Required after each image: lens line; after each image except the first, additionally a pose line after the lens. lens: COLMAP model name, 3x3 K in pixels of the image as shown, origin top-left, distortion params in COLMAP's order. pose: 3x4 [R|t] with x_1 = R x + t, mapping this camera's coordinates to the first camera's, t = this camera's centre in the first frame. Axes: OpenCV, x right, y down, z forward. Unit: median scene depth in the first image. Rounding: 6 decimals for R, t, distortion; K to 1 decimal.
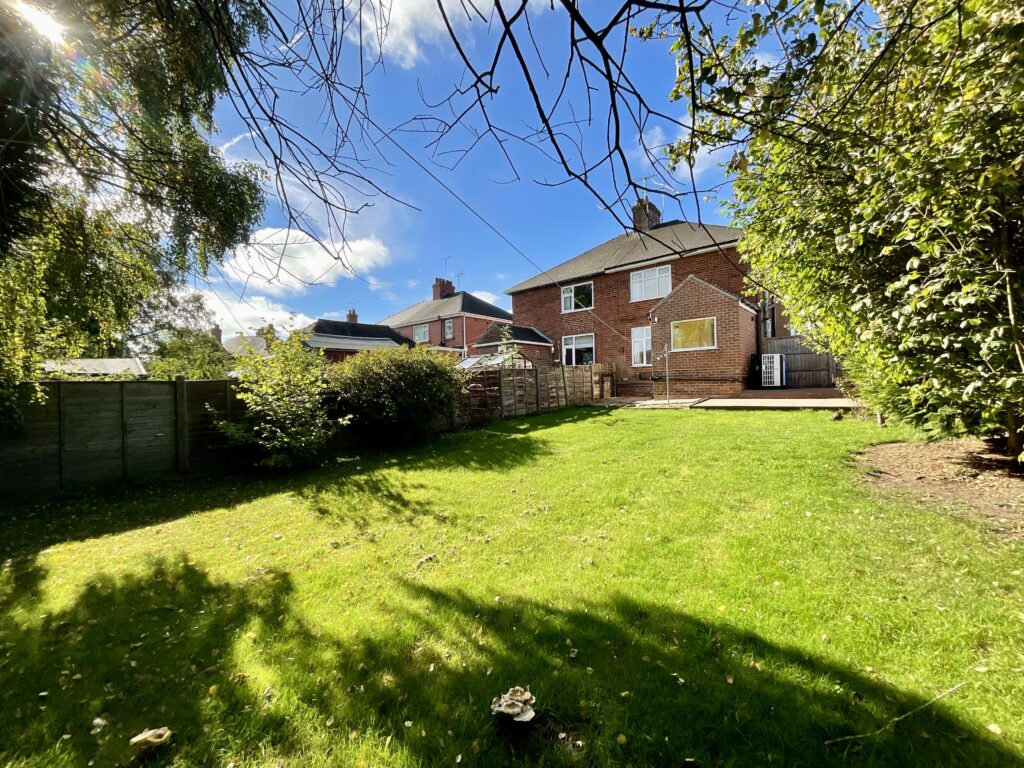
lens RADIAL K [[414.5, 0, 511.4], [0, 414.5, 384.1], [0, 0, 1]] dist [-0.000499, -0.000110]
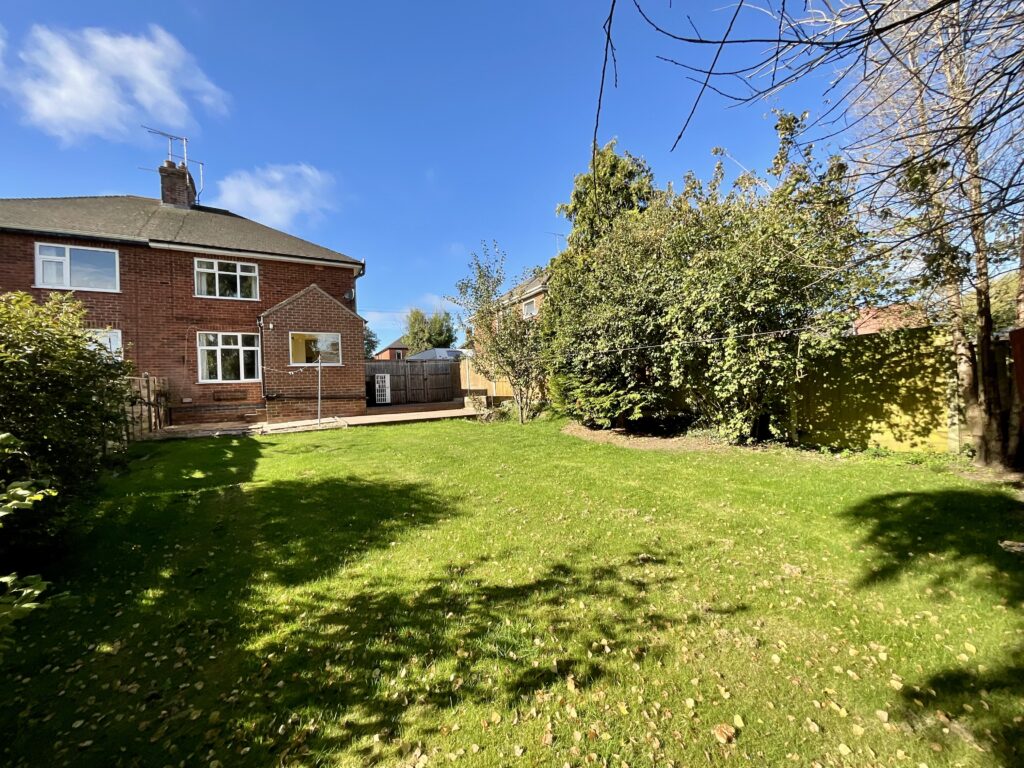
lens RADIAL K [[414.5, 0, 511.7], [0, 414.5, 386.4], [0, 0, 1]] dist [-0.000499, -0.000110]
pose [[0.333532, 0.022161, 0.942478, -0.291968], [0.031537, 0.998902, -0.034648, 0.009318], [-0.942211, 0.041279, 0.332467, 0.296102]]
